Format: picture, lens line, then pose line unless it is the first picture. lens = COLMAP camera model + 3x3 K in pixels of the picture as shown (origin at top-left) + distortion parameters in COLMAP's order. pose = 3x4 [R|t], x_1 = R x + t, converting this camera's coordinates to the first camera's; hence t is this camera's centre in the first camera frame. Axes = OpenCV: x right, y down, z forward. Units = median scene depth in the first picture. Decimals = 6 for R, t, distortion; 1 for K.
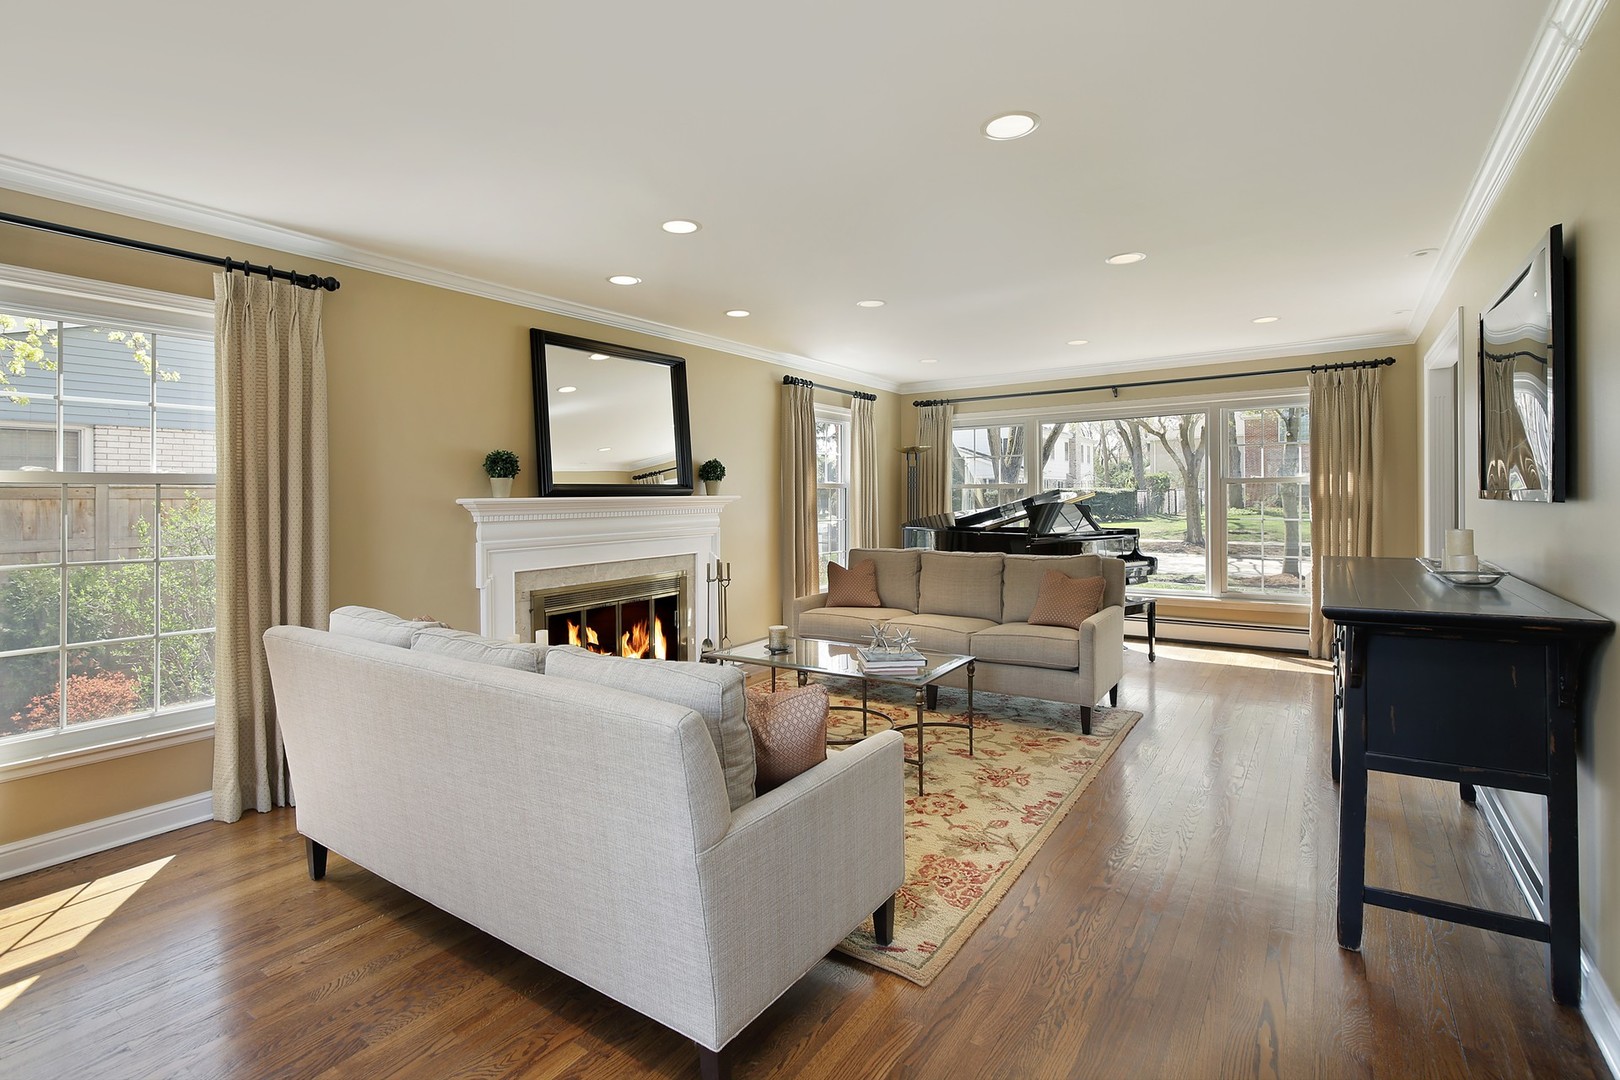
lens RADIAL K [[708.8, 0, 925.6], [0, 708.8, 499.8], [0, 0, 1]] dist [0.000274, 0.000049]
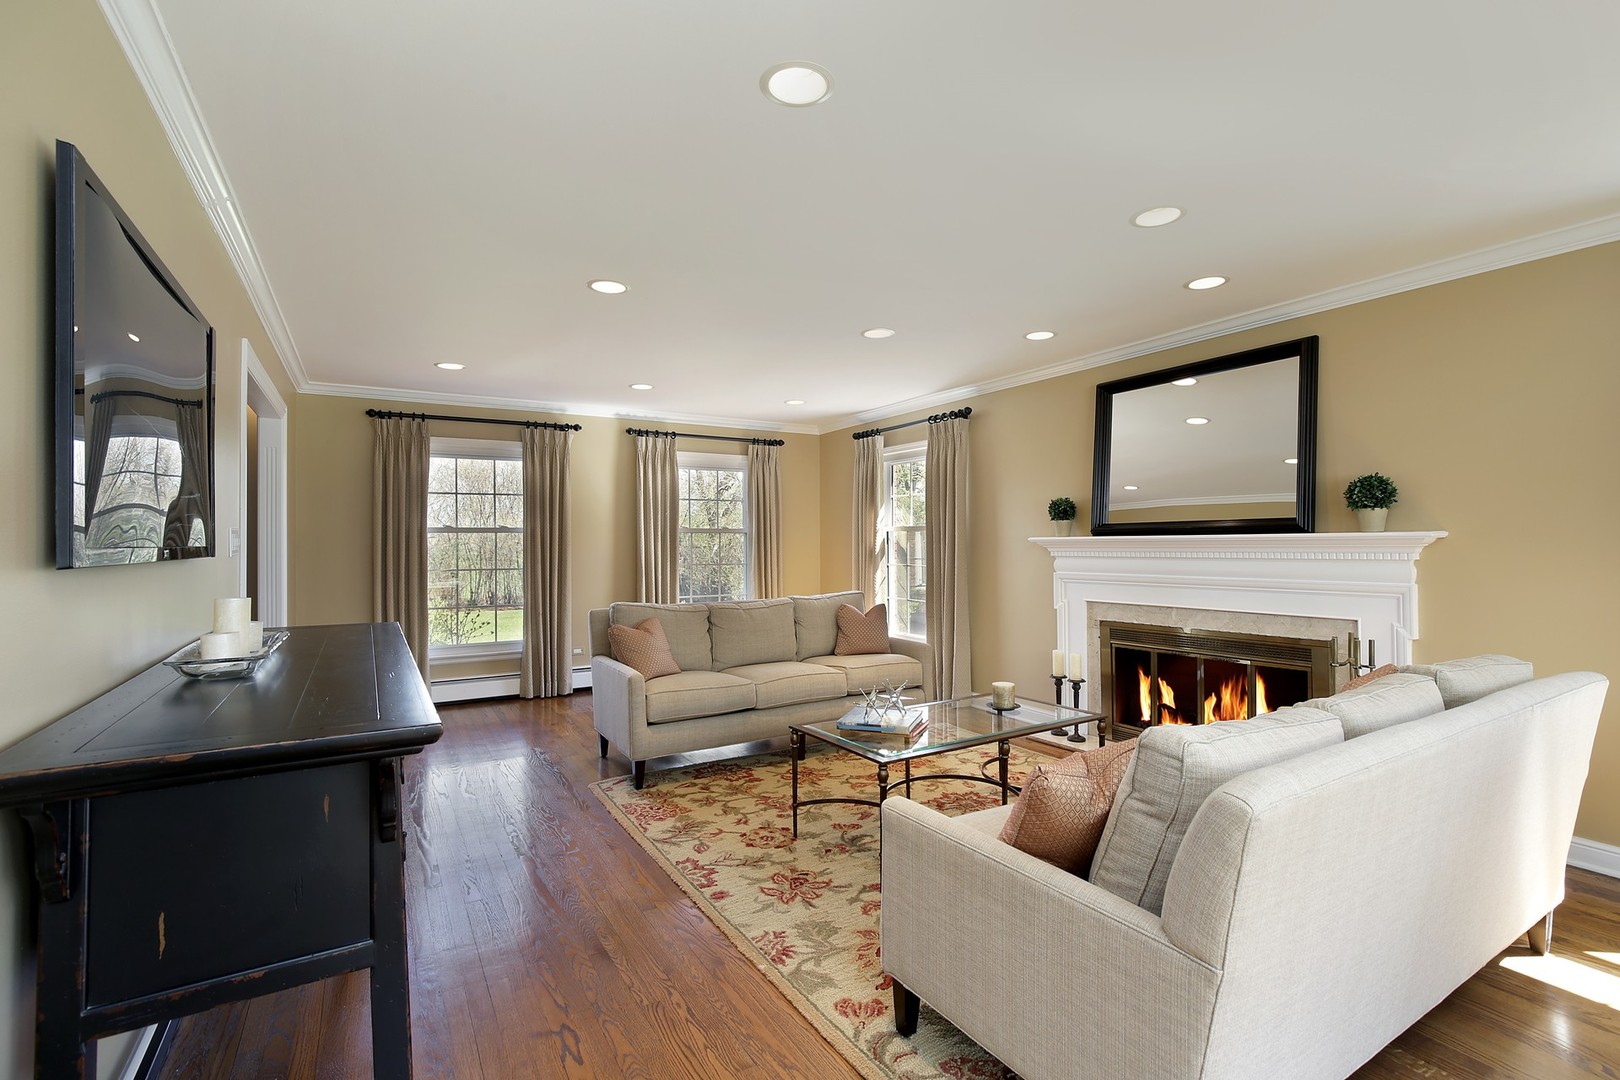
lens RADIAL K [[721.5, 0, 786.1], [0, 721.5, 535.4], [0, 0, 1]] dist [-0.010484, -0.000129]
pose [[-0.502087, 0.006357, -0.864794, 0.744757], [0.007356, 0.999968, 0.003080, -0.013409], [0.864786, -0.004815, -0.502118, 1.266591]]
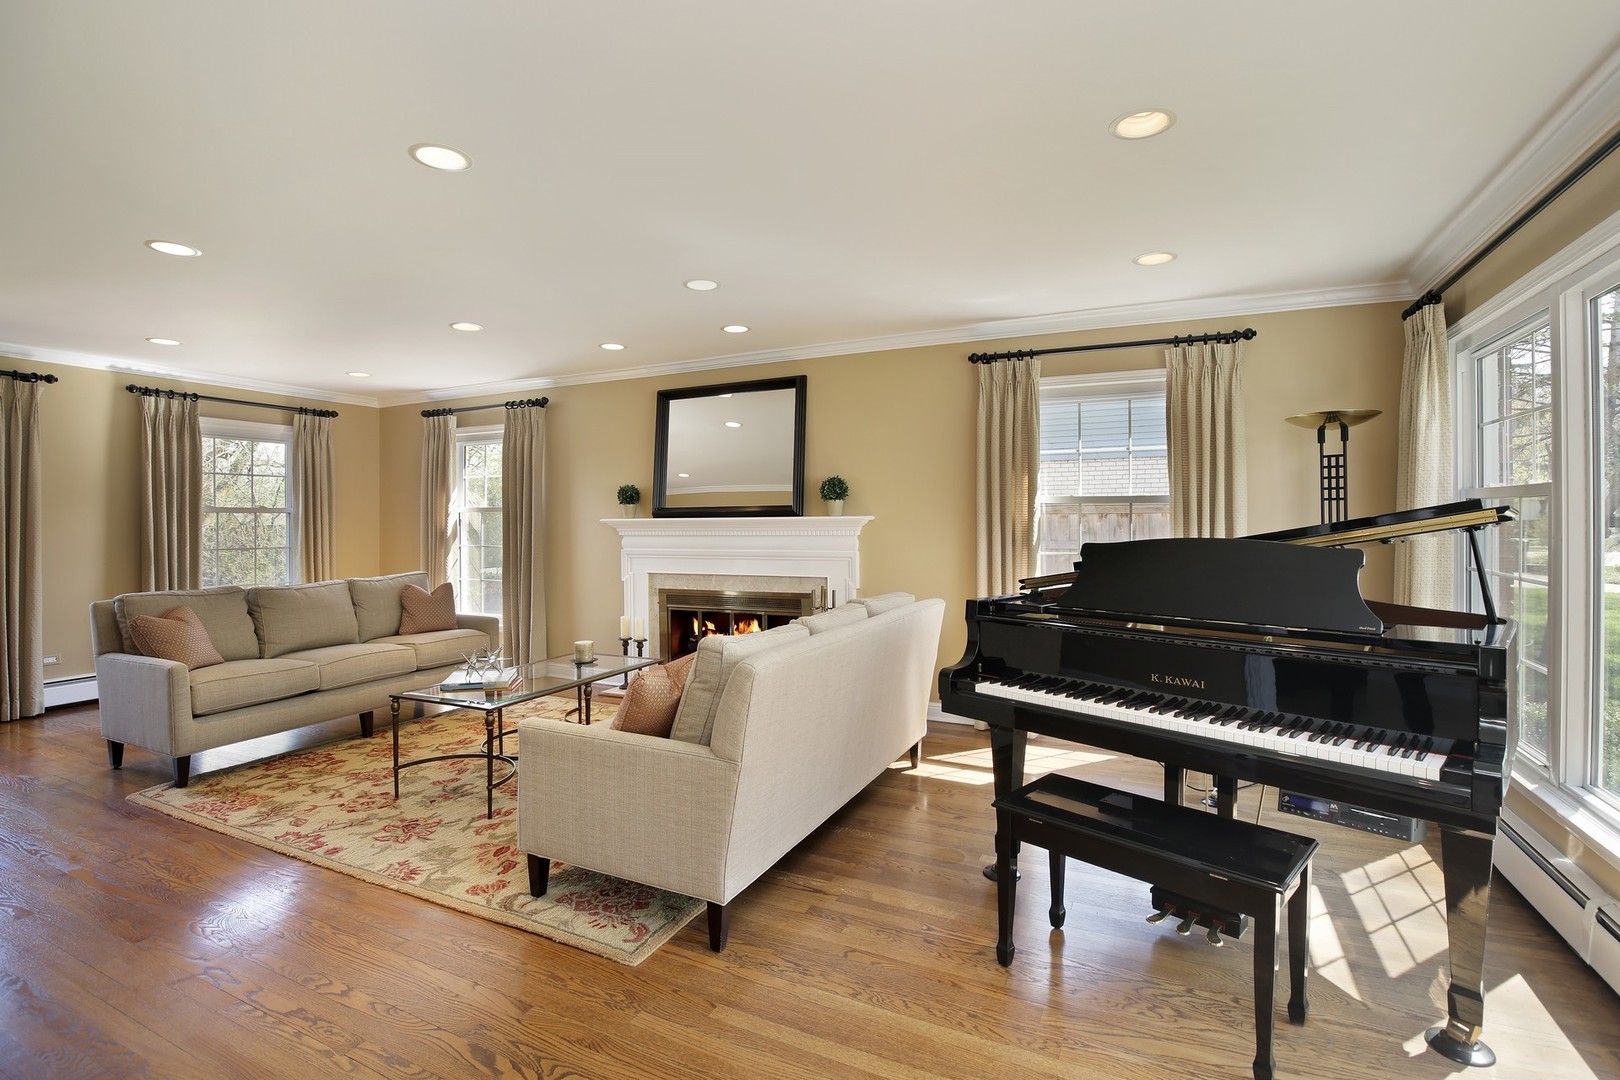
lens RADIAL K [[771.5, 0, 805.4], [0, 771.5, 520.3], [0, 0, 1]] dist [-0.034950, 0.000285]
pose [[0.075623, 0.011025, -0.997076, 1.007035], [-0.000592, 0.999939, 0.011011, -0.017408], [0.997136, -0.000242, 0.075624, 1.291760]]
